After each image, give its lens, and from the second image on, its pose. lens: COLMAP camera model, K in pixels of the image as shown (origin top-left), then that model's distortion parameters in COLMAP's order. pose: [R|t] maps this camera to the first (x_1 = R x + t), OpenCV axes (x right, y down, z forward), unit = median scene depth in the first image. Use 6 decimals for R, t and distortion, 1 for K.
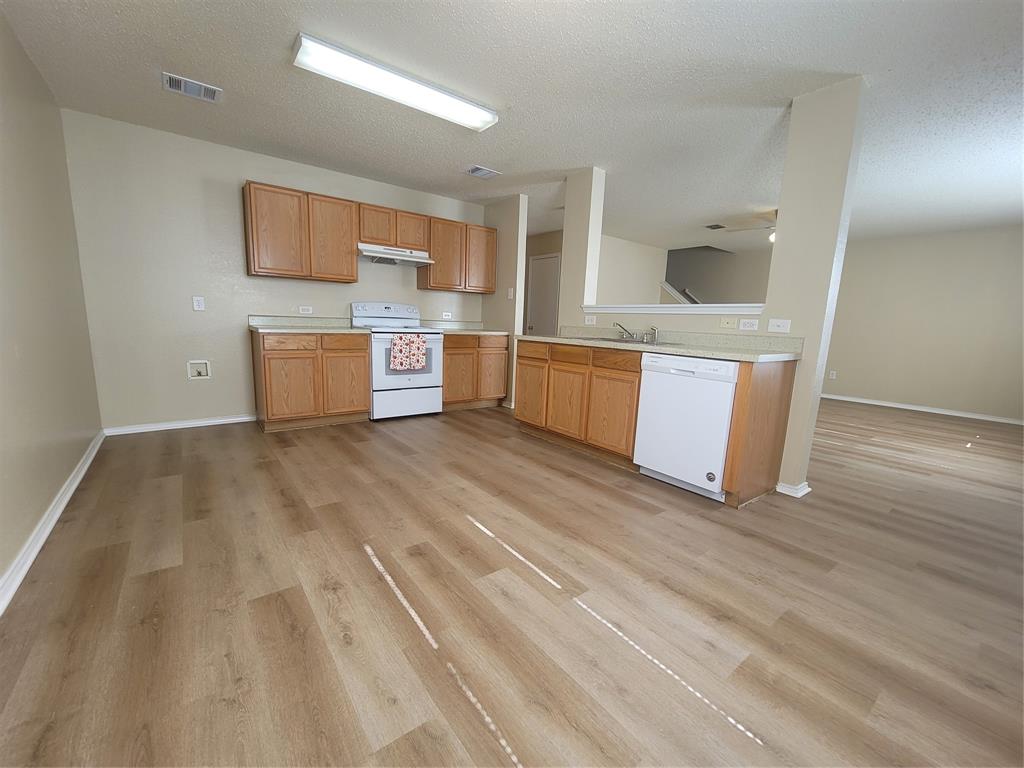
lens RADIAL K [[417.9, 0, 514.9], [0, 417.9, 389.7], [0, 0, 1]] dist [-0.003584, 0.000423]
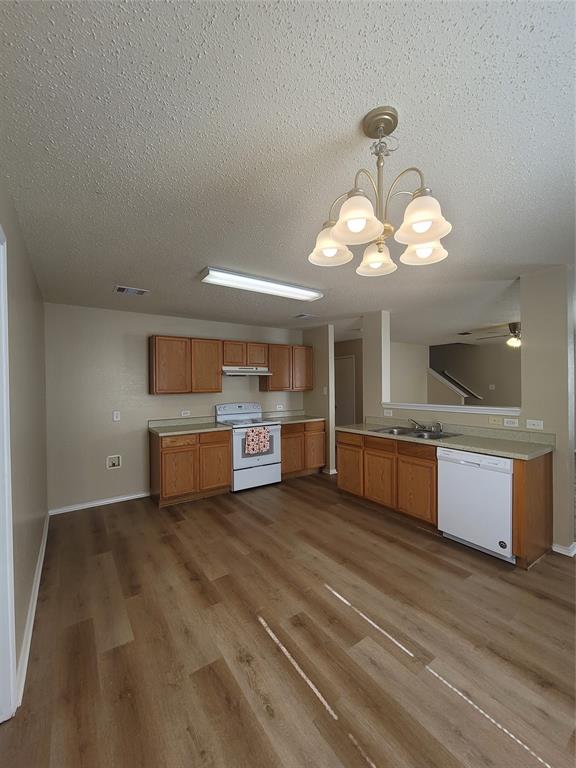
lens RADIAL K [[313.4, 0, 298.5], [0, 313.4, 386.4], [0, 0, 1]] dist [-0.003584, 0.000423]
pose [[0.998072, -0.049227, -0.037800, -0.108667], [0.042394, 0.985532, -0.164102, -0.138969], [0.045332, 0.162183, 0.985719, -0.087940]]
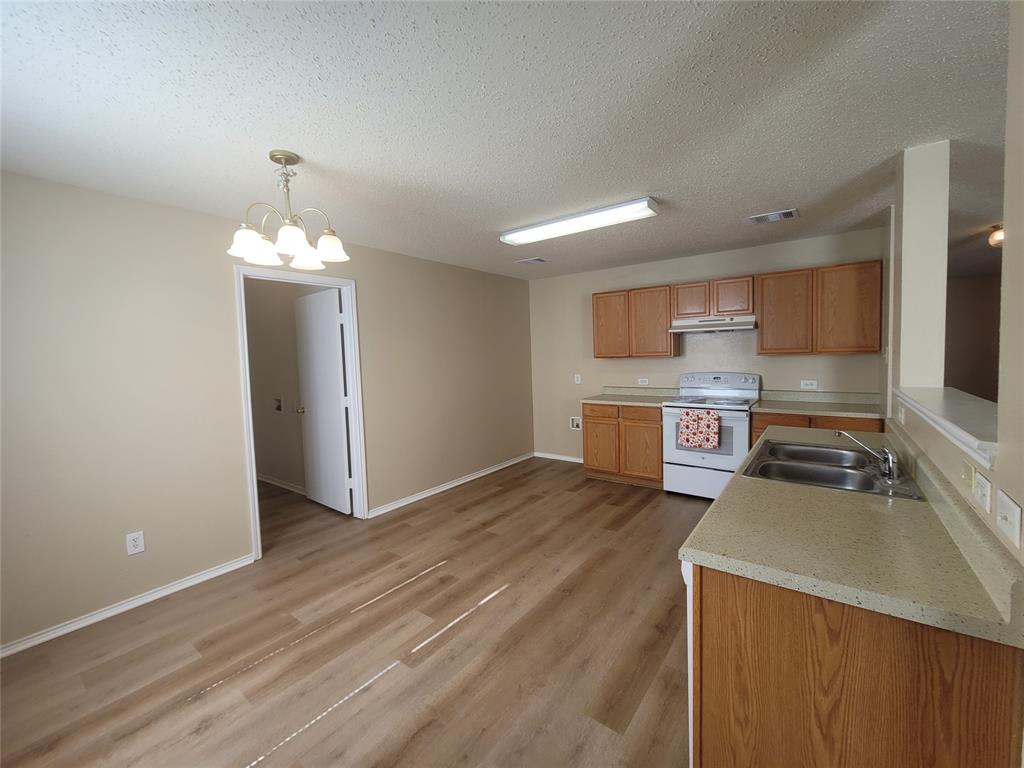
lens RADIAL K [[417.9, 0, 511.8], [0, 417.9, 376.1], [0, 0, 1]] dist [-0.003584, 0.000423]
pose [[0.265334, 0.007802, -0.964125, 0.834022], [-0.121029, 0.992327, -0.025277, -0.205853], [0.956530, 0.123394, 0.264242, 0.520847]]
